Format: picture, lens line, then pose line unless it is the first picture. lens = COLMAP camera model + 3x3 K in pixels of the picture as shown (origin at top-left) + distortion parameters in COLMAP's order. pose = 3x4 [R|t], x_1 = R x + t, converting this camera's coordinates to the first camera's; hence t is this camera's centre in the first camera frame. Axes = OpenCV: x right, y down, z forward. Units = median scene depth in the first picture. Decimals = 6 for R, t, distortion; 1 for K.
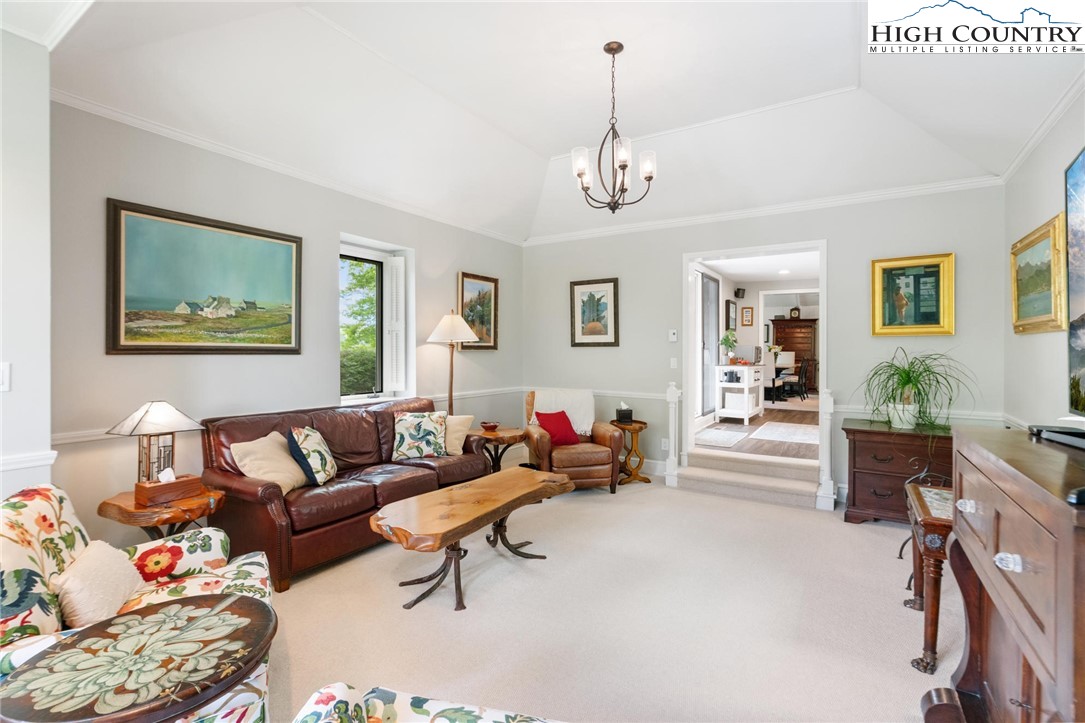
lens RADIAL K [[494.5, 0, 543.4], [0, 494.5, 361.4], [0, 0, 1]] dist [-0.004844, 0.001938]
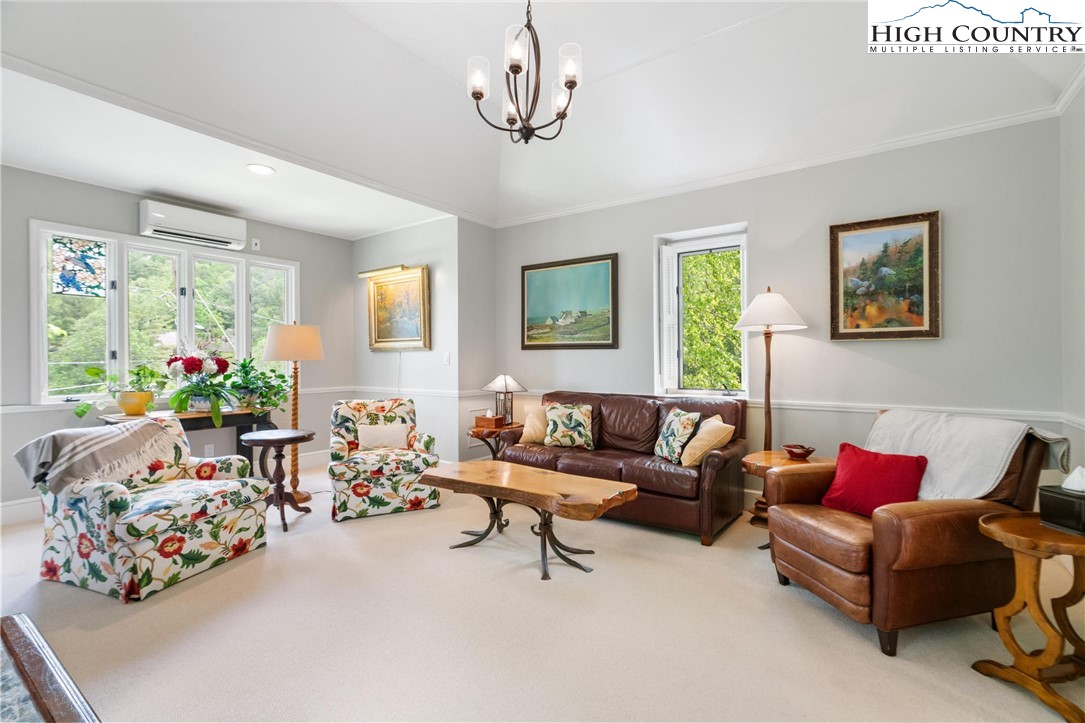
lens RADIAL K [[494.5, 0, 544.4], [0, 494.5, 350.5], [0, 0, 1]] dist [-0.004844, 0.001938]
pose [[-0.042762, 0.006876, -0.999062, 0.819453], [-0.001478, 0.999975, 0.006945, -0.020175], [0.999084, 0.001774, -0.042751, 0.966435]]
